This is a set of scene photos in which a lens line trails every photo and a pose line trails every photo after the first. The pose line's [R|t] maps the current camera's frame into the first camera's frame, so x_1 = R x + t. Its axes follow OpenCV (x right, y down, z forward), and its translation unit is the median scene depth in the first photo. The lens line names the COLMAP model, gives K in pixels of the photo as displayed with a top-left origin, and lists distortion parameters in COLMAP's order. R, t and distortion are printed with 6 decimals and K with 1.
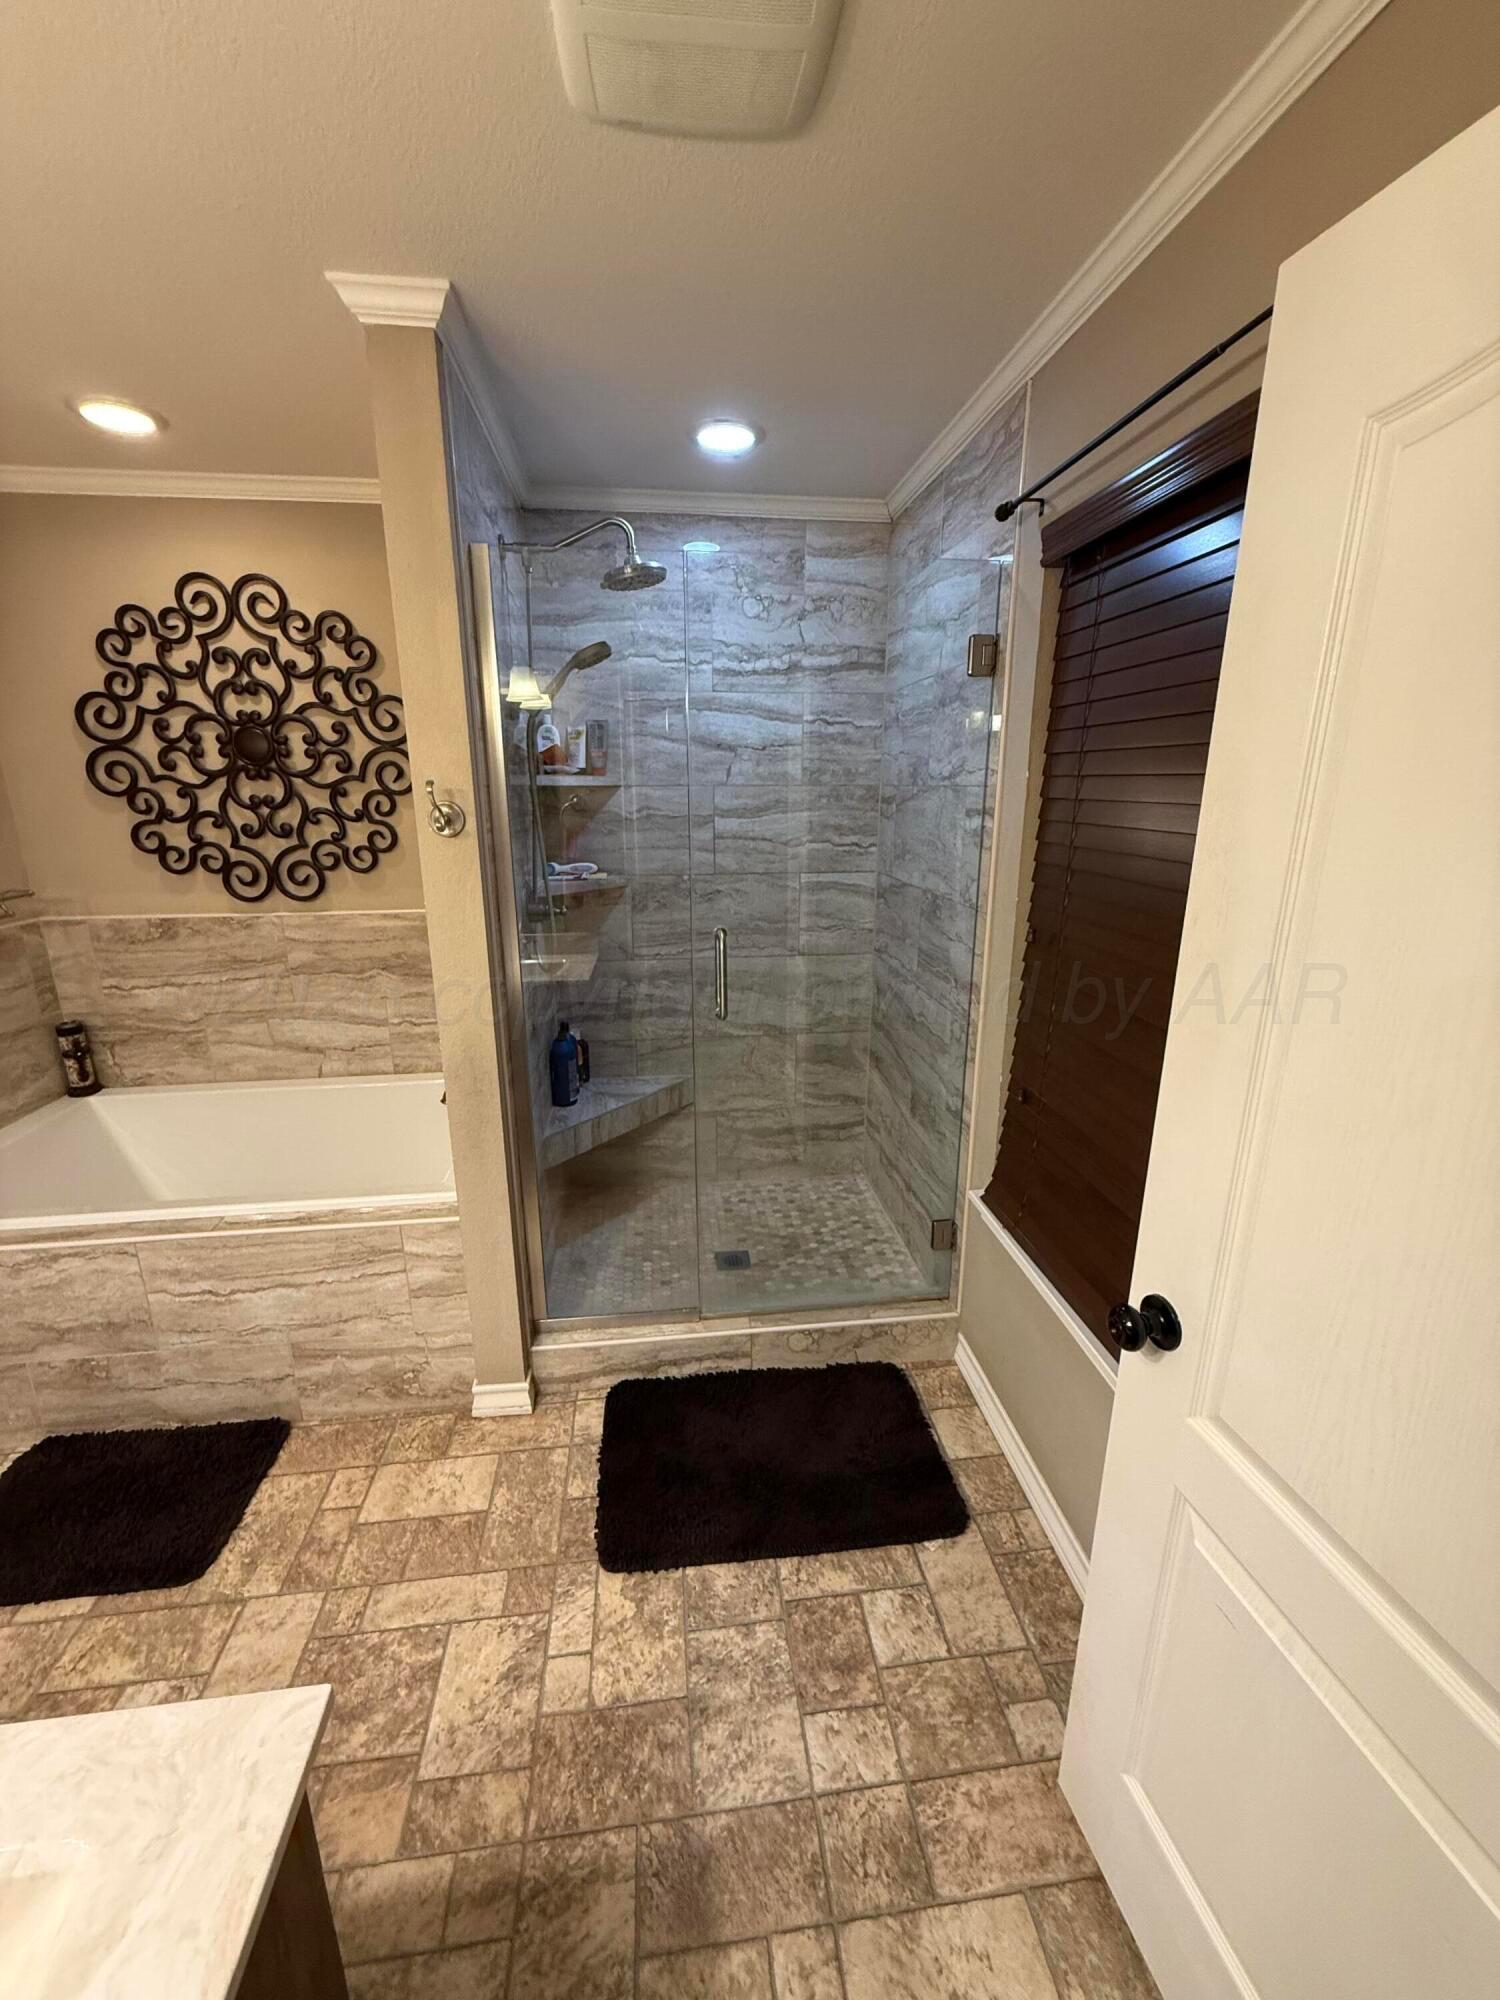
lens RADIAL K [[794.8, 0, 749.5], [0, 794.8, 993.0], [0, 0, 1]] dist [0.001132, -0.000487]
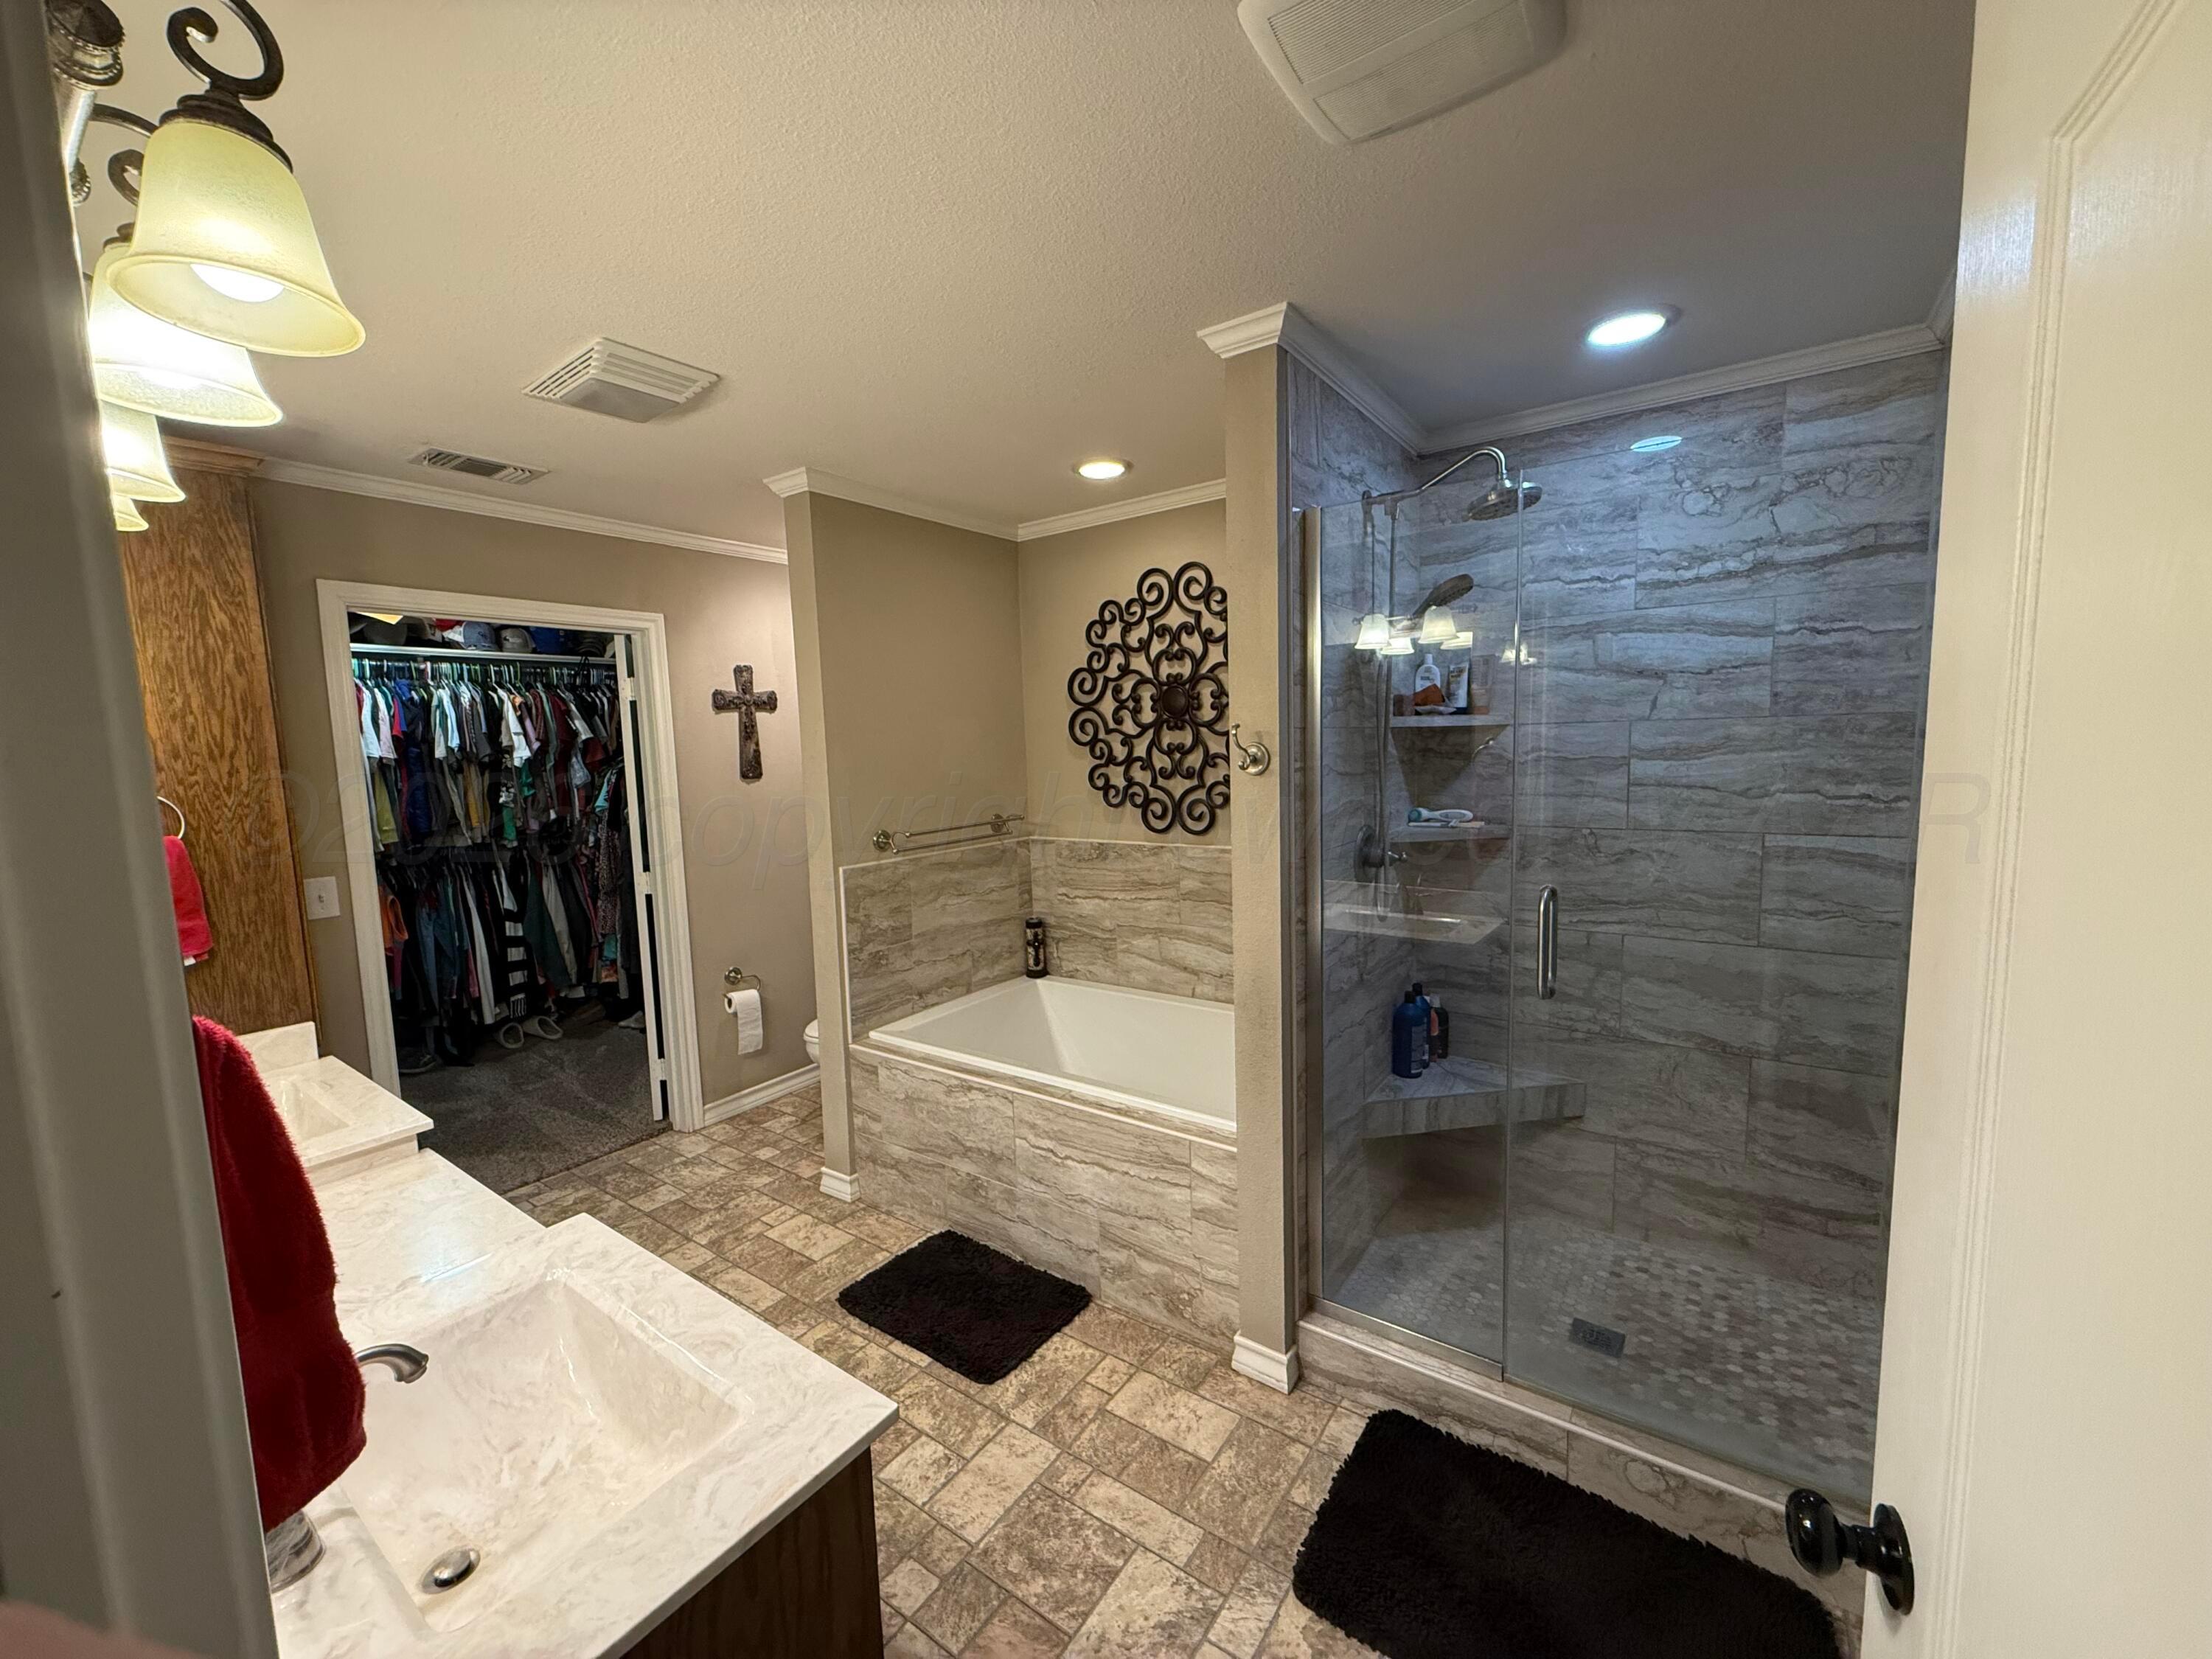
lens RADIAL K [[879.1, 0, 1099.7], [0, 879.1, 830.4], [0, 0, 1]] dist [0.001132, -0.000487]
pose [[0.736679, 0.048430, -0.674506, 0.185641], [-0.146459, 0.985185, -0.089221, 0.008932], [0.660192, 0.164515, 0.732858, 0.005713]]
